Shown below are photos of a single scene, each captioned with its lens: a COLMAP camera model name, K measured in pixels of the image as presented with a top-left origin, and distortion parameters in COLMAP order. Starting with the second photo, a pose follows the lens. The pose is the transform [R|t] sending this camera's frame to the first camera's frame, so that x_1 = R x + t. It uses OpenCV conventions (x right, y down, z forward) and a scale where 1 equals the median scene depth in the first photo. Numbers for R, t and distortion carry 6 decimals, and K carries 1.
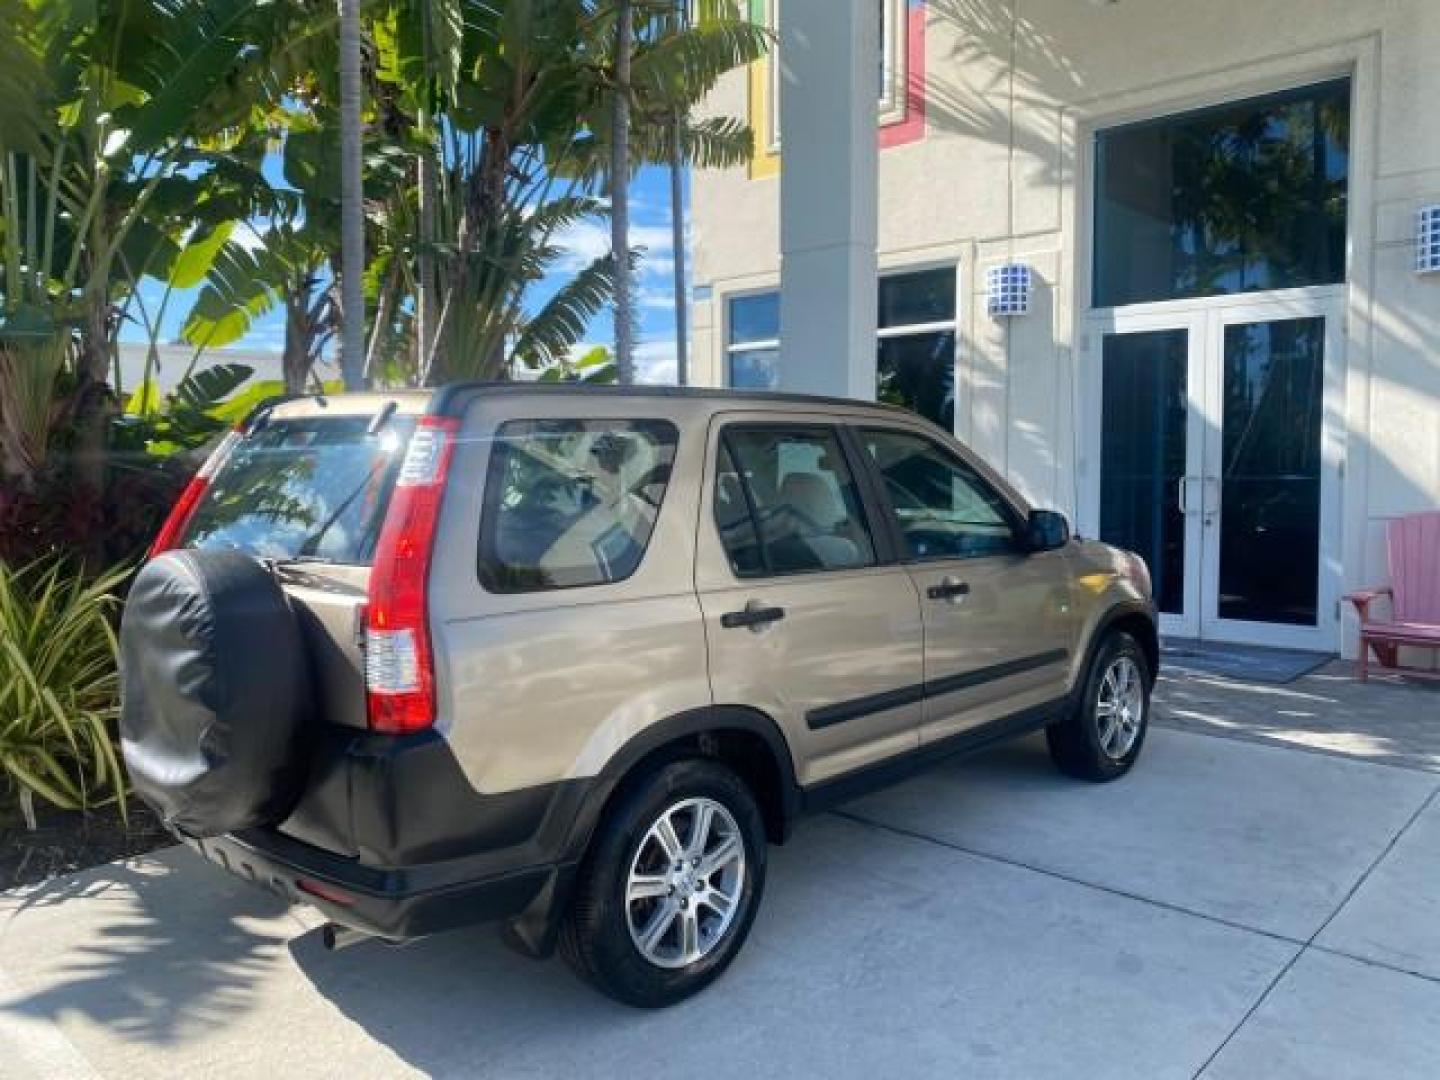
lens RADIAL K [[1051.9, 0, 714.3], [0, 1051.9, 534.8], [0, 0, 1]] dist [0.010127, -0.011225]
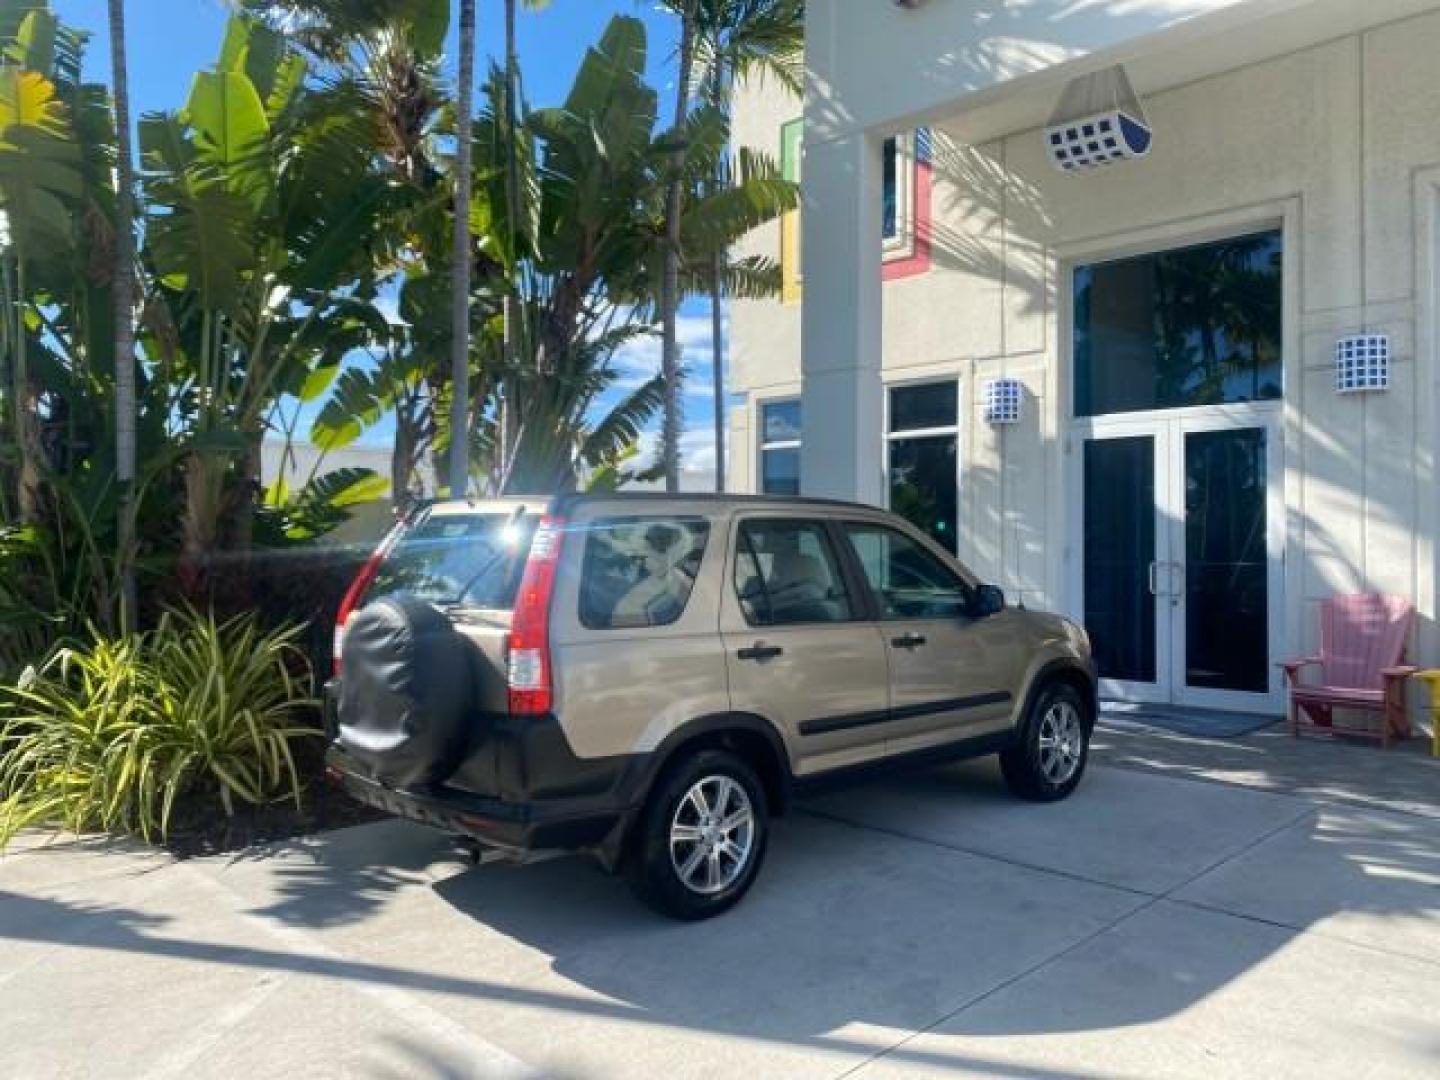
lens RADIAL K [[1108.3, 0, 711.9], [0, 1108.3, 529.6], [0, 0, 1]] dist [0.033614, -0.024177]
pose [[0.998997, 0.005833, -0.044405, 0.020930], [-0.009629, 0.996269, -0.085767, 0.023064], [0.043739, 0.086108, 0.995325, -0.302109]]
